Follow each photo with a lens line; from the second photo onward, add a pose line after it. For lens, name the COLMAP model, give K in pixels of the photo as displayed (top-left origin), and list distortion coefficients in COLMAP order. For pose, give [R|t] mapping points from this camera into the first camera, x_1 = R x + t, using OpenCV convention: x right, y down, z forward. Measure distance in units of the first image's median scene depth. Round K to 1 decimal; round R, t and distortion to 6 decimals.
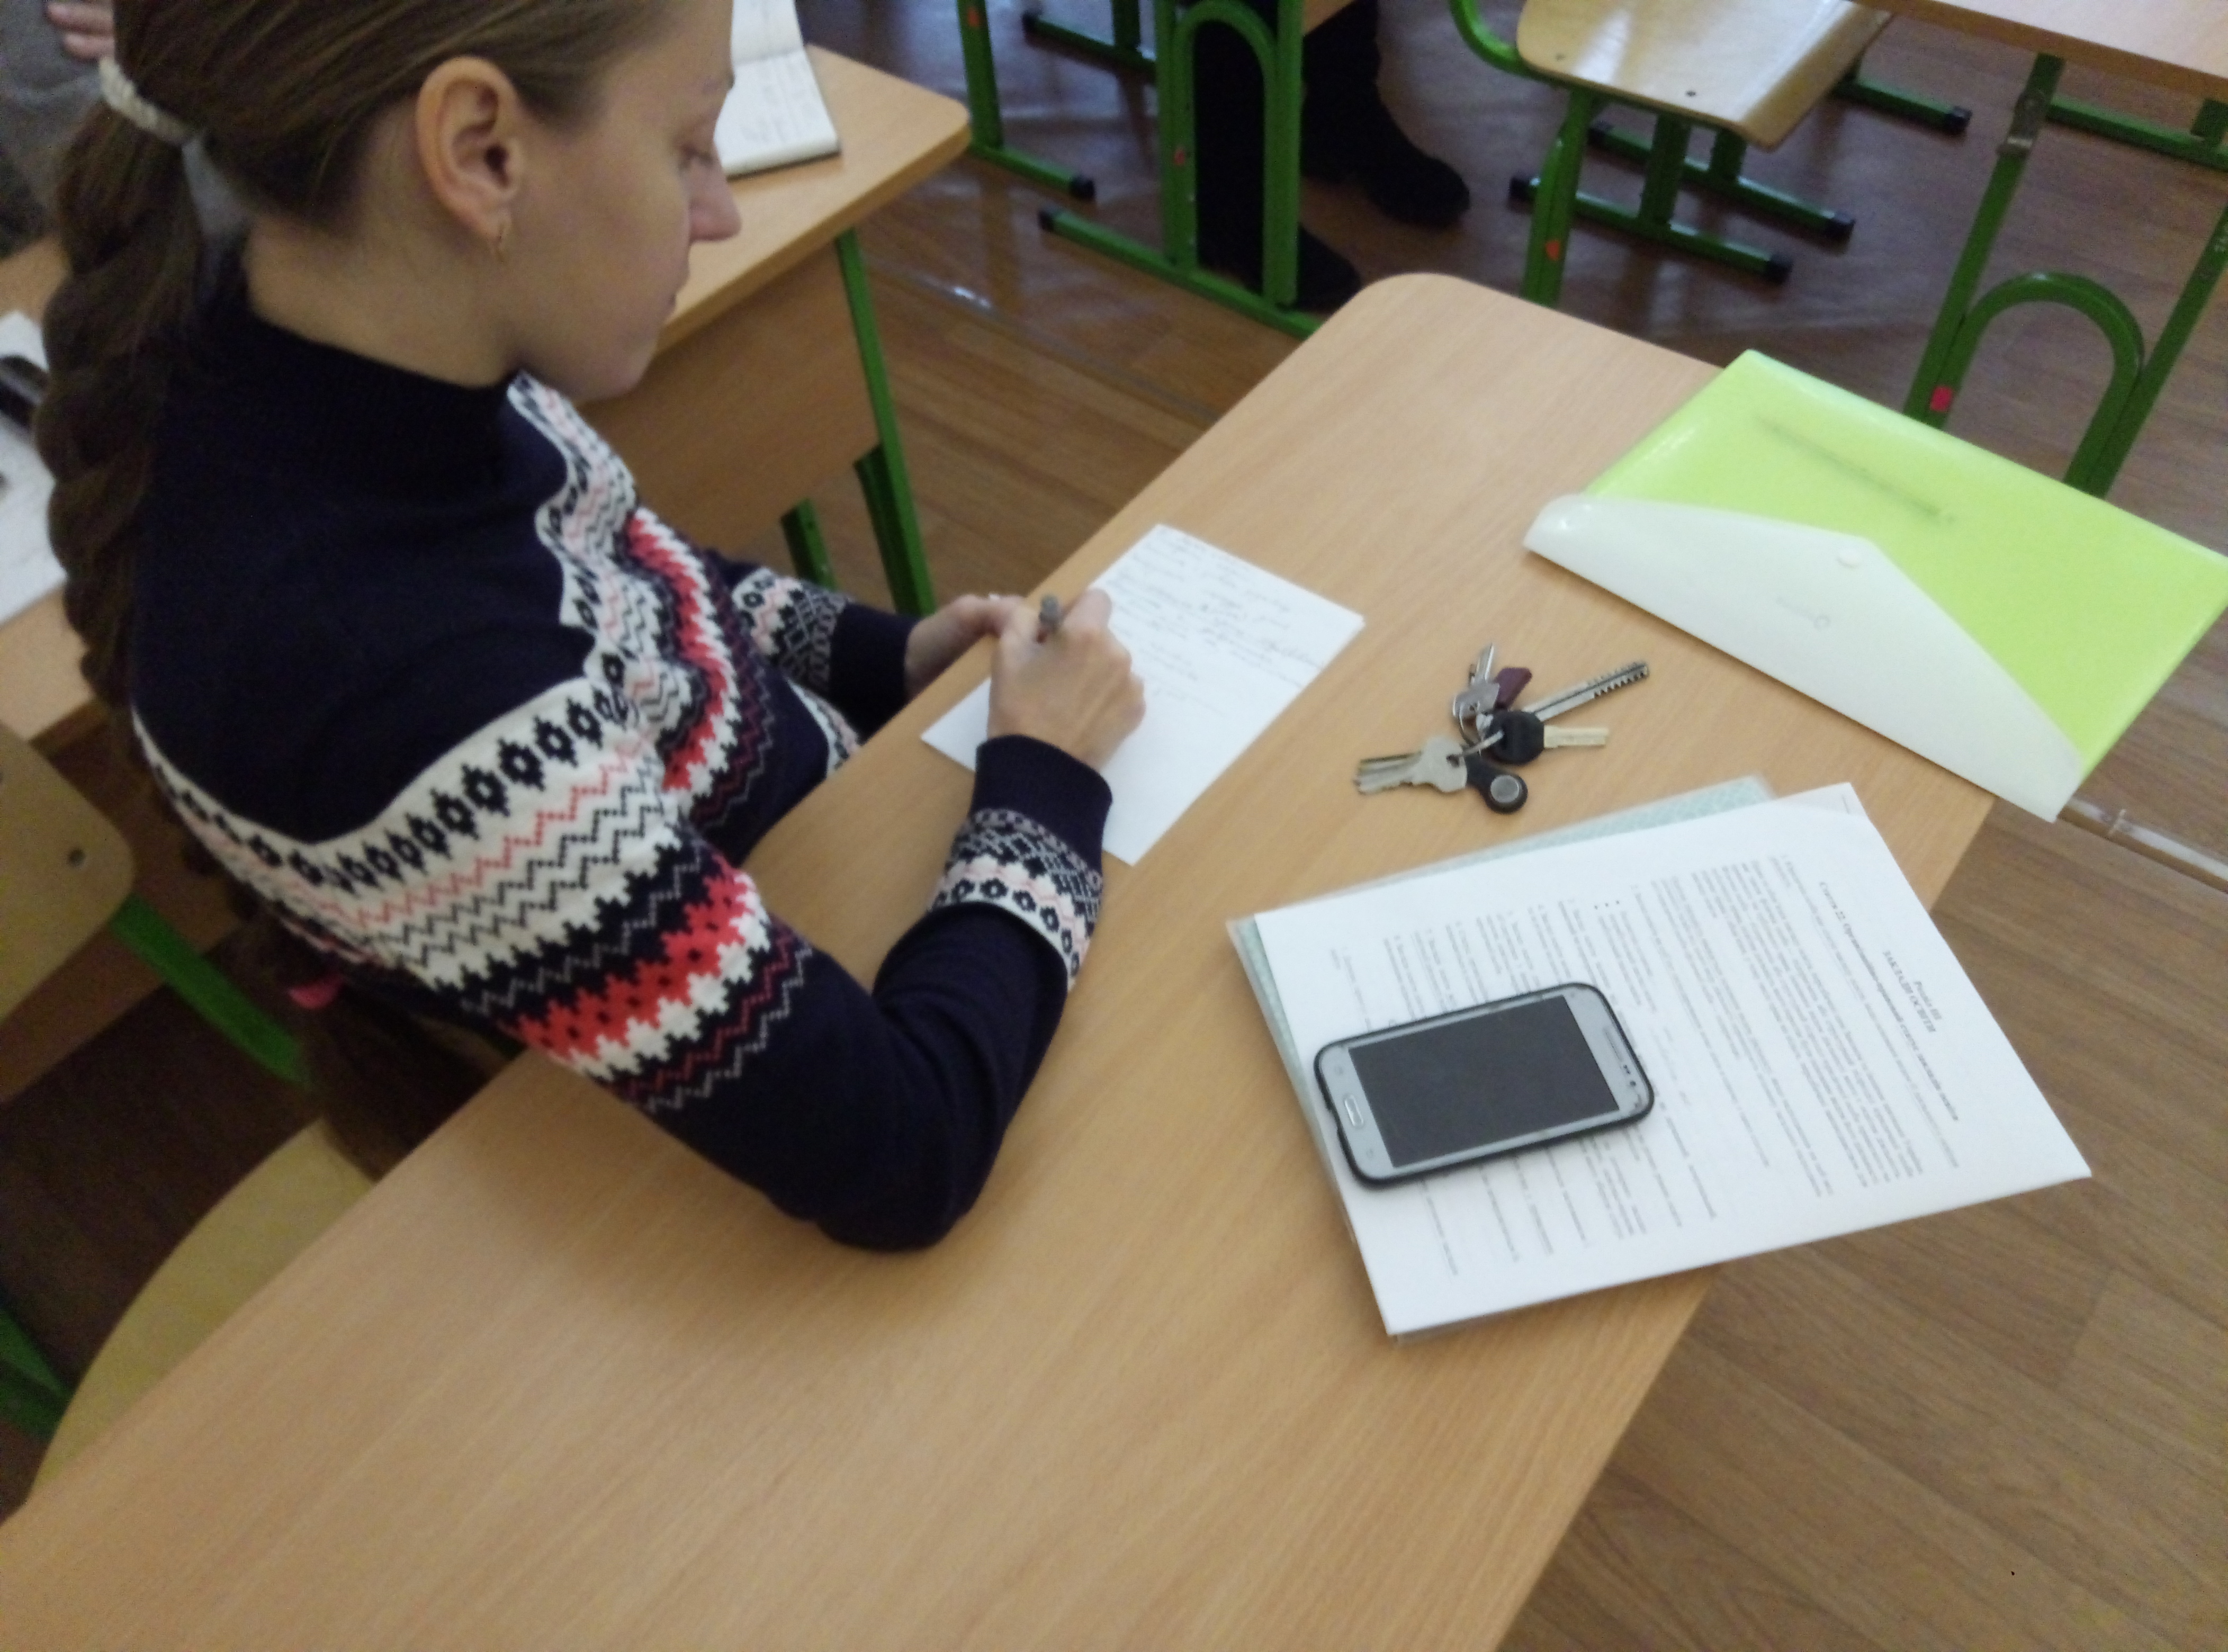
lens RADIAL K [[1668.4, 0, 1113.8], [0, 1668.4, 834.5], [0, 0, 1]] dist [0.042080, -0.057077]
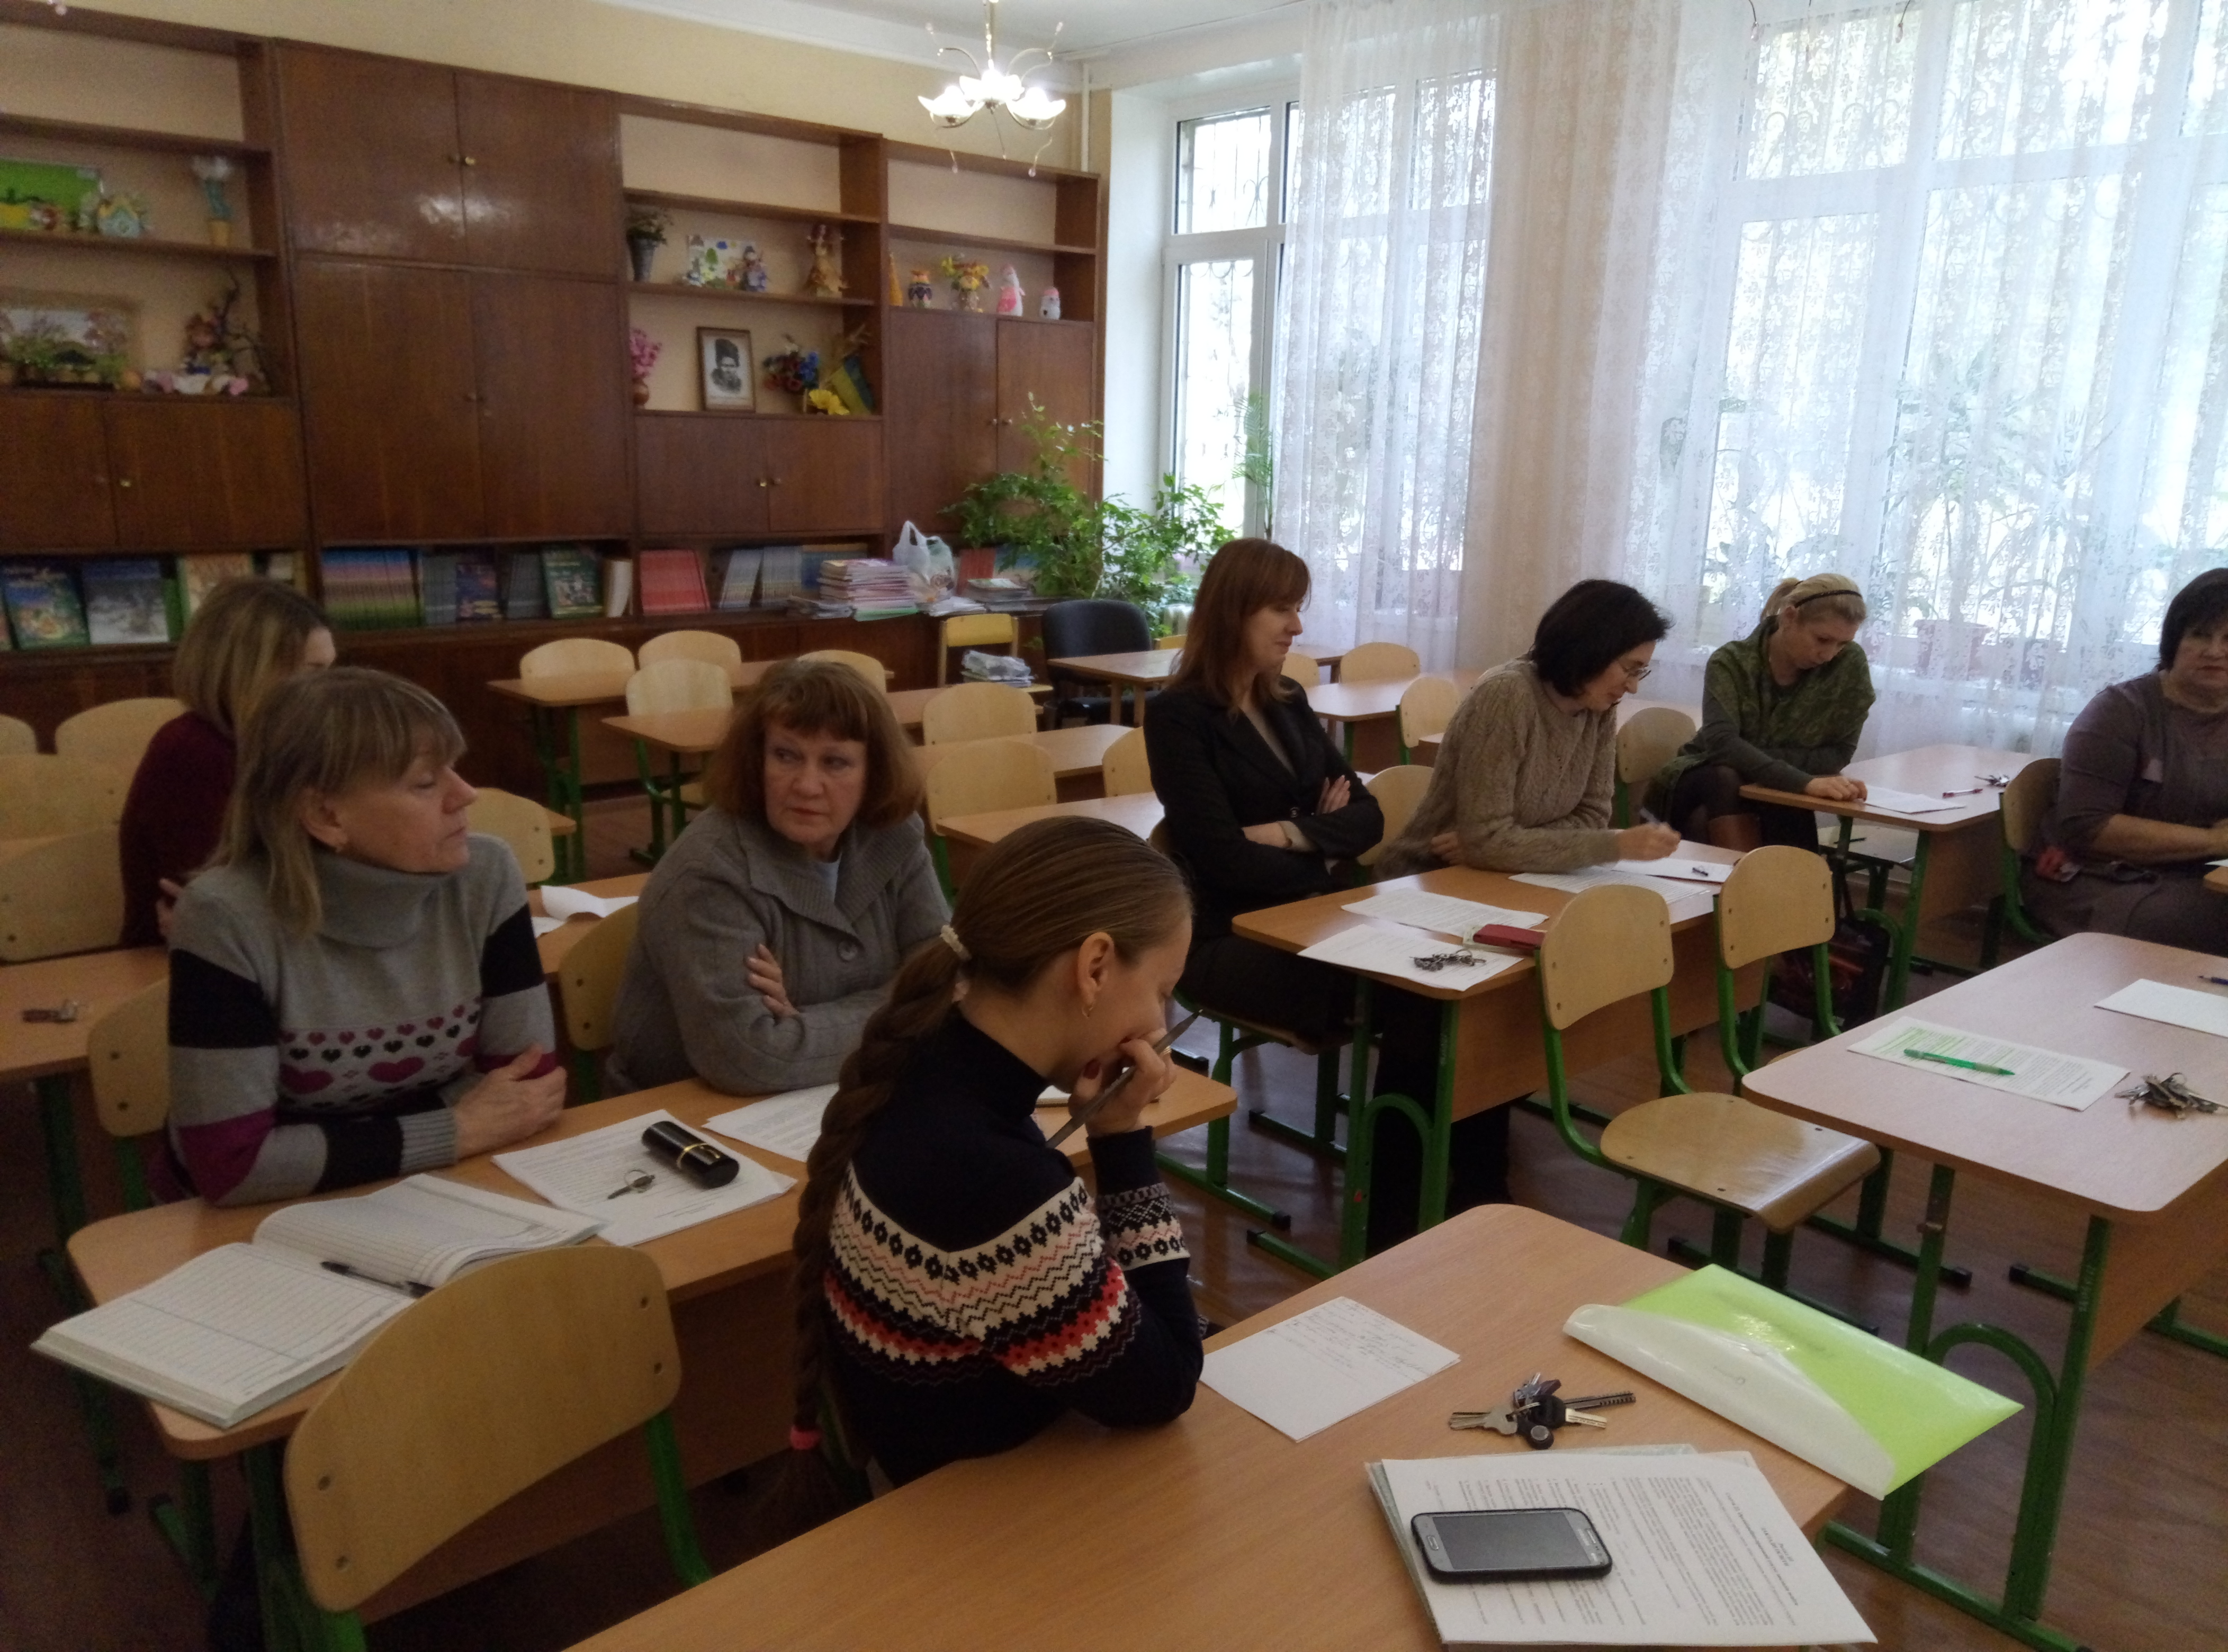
lens RADIAL K [[1668.4, 0, 1113.8], [0, 1668.4, 834.5], [0, 0, 1]] dist [0.042080, -0.057077]
pose [[0.983896, 0.120120, -0.132361, -0.030023], [-0.176387, 0.772294, -0.610287, 0.599457], [0.028914, 0.623806, 0.781044, -0.667968]]
